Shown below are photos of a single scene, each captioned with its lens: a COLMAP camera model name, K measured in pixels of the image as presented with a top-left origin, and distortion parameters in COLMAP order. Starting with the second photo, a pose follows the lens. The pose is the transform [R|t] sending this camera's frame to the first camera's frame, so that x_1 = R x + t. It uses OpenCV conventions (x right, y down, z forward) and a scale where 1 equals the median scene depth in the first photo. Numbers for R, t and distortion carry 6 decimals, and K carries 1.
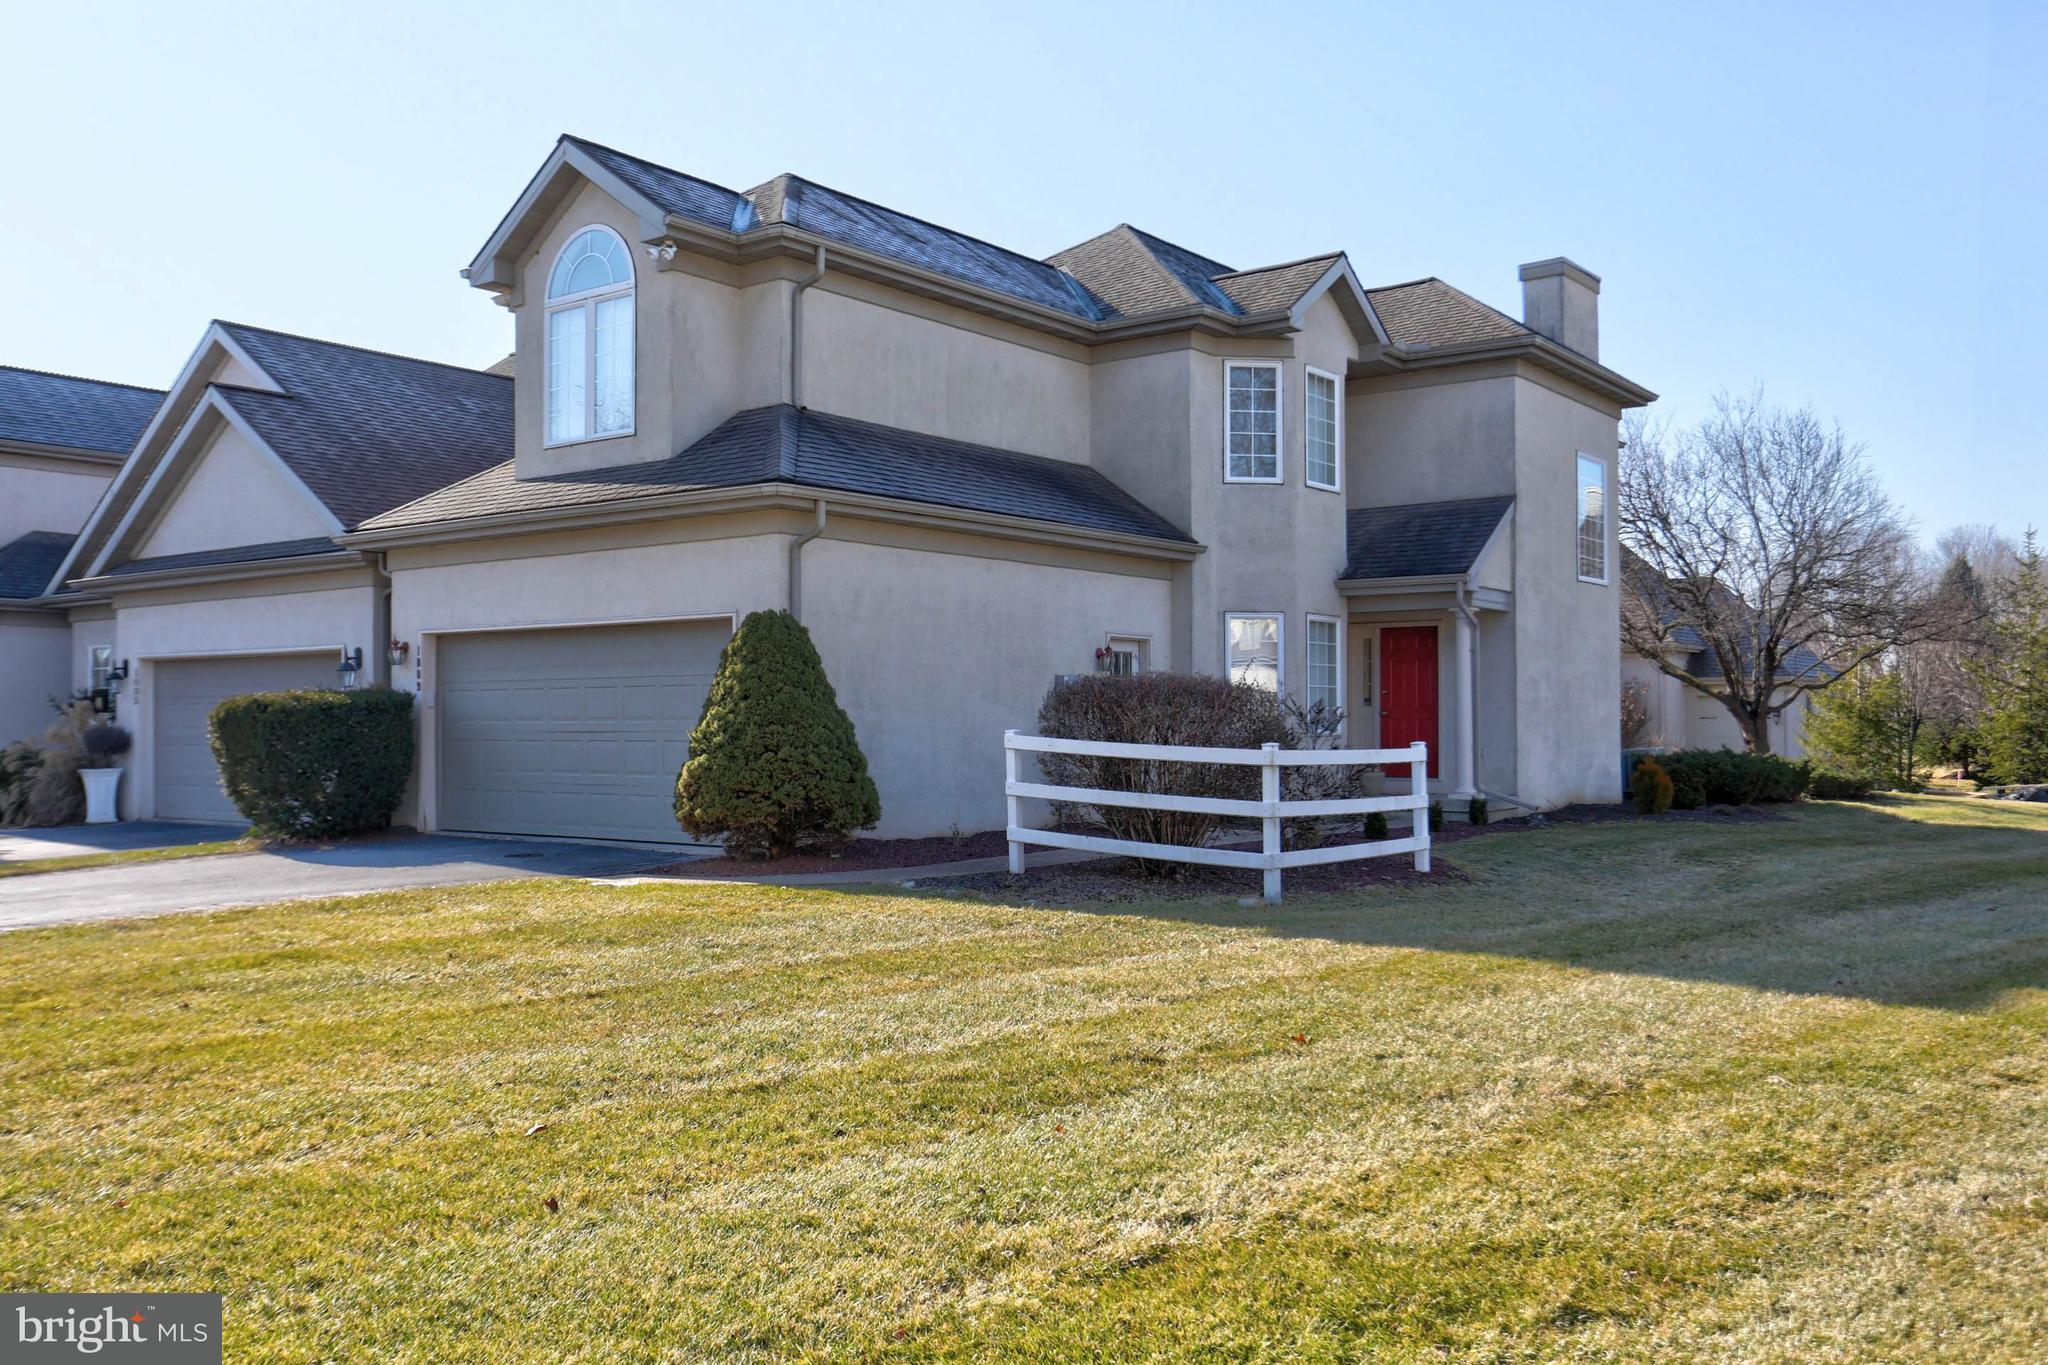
lens RADIAL K [[1706.1, 0, 1022.7], [0, 1706.1, 692.9], [0, 0, 1]] dist [-0.031430, -0.003365]
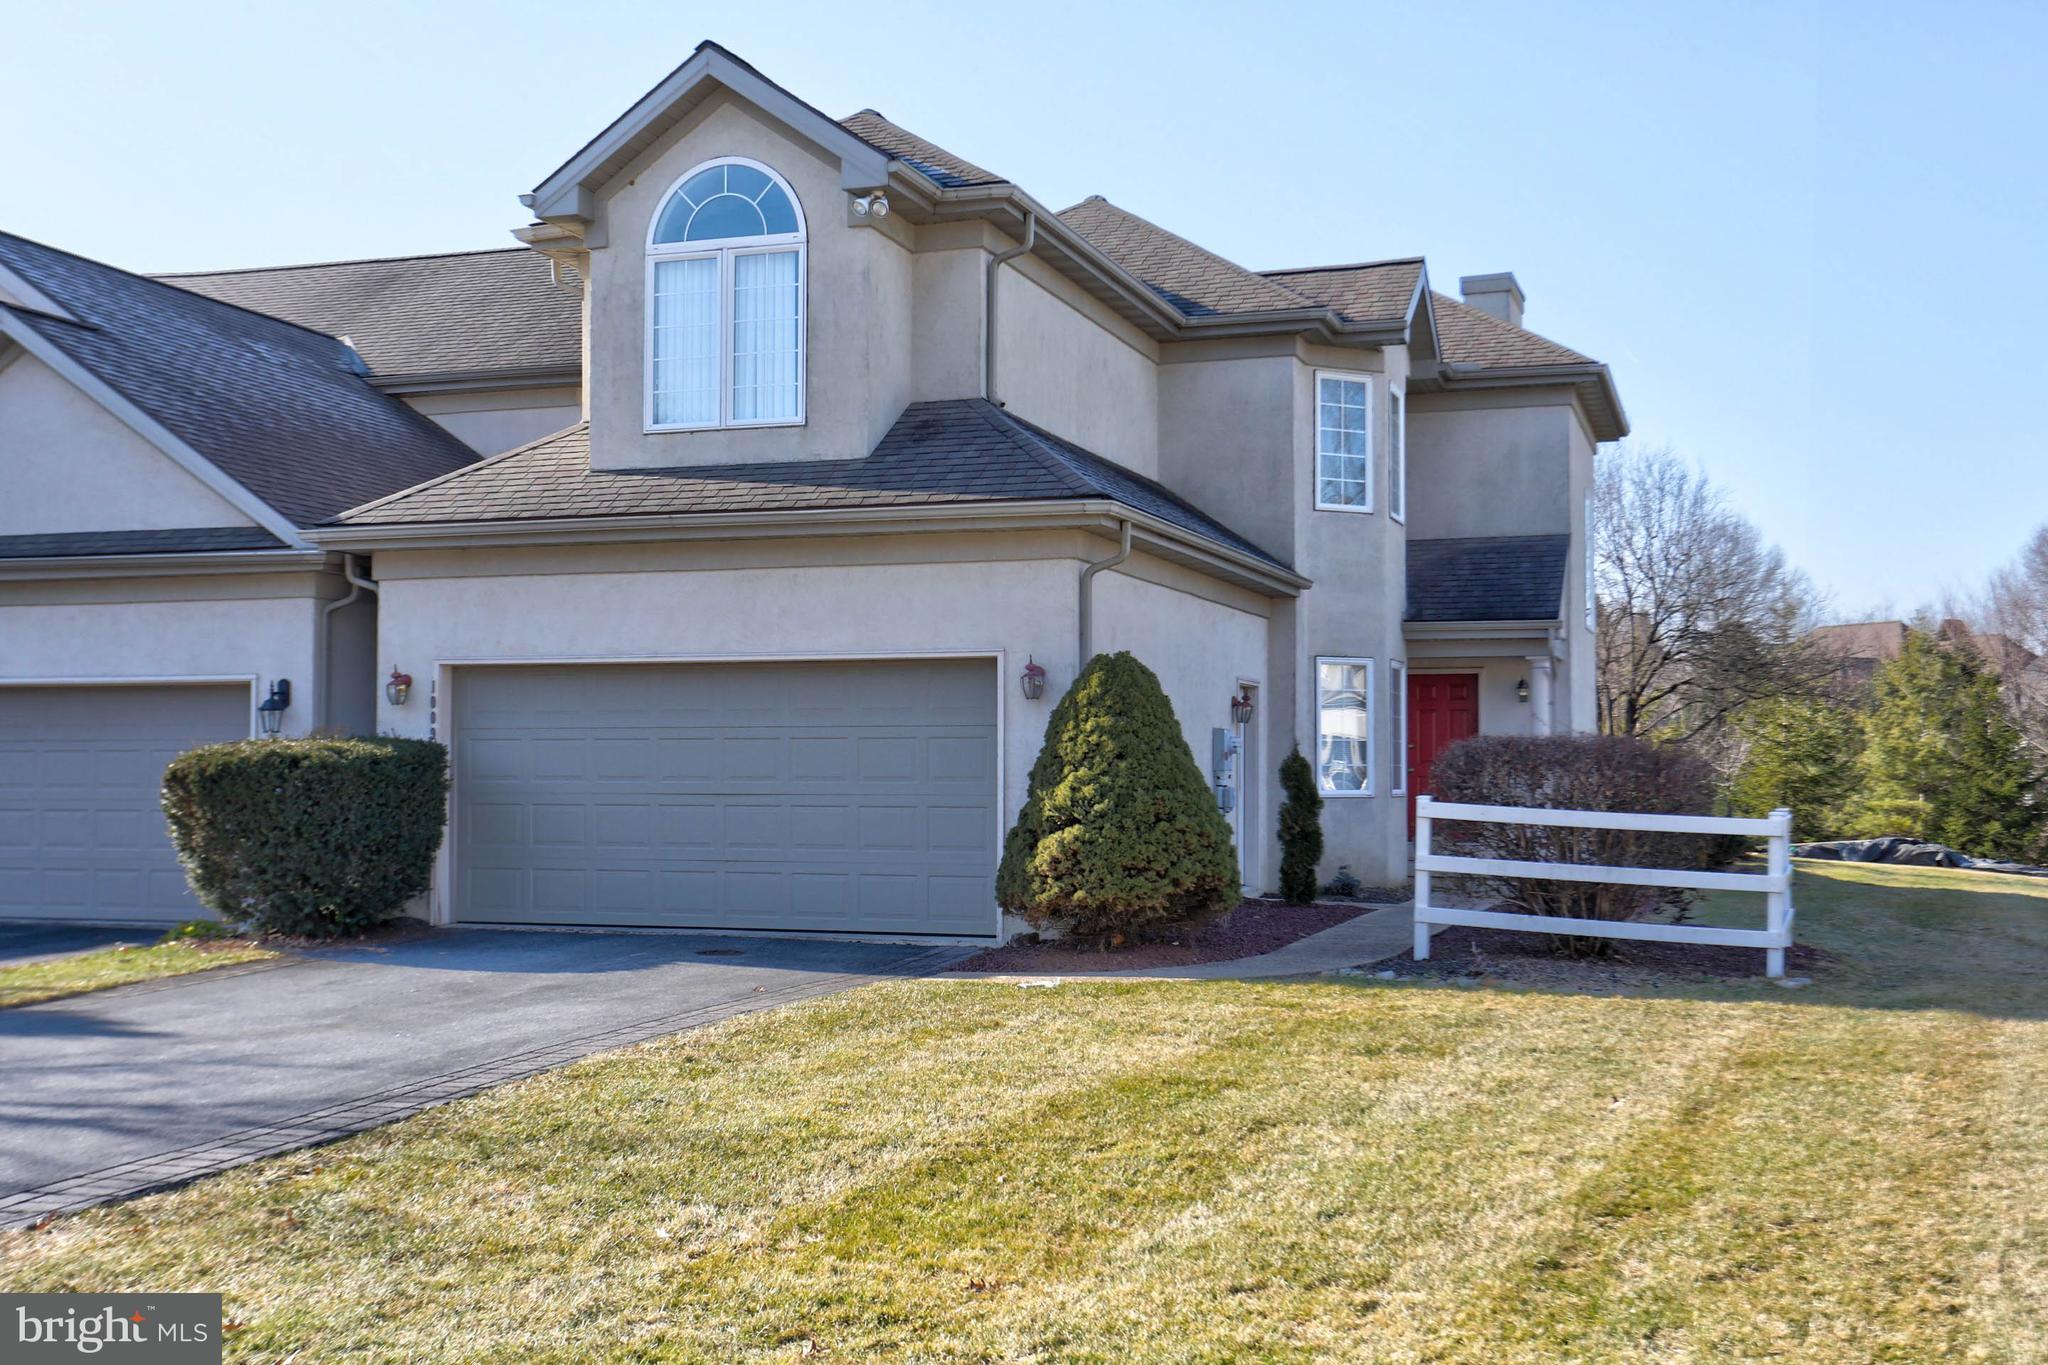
lens RADIAL K [[2085.2, 0, 1026.3], [0, 2085.2, 679.0], [0, 0, 1]] dist [0.006507, 0.000000]
pose [[0.944936, 0.017267, 0.326800, -0.422071], [-0.009132, 0.999609, -0.026410, -0.006178], [-0.327128, 0.021971, 0.944724, 0.033815]]
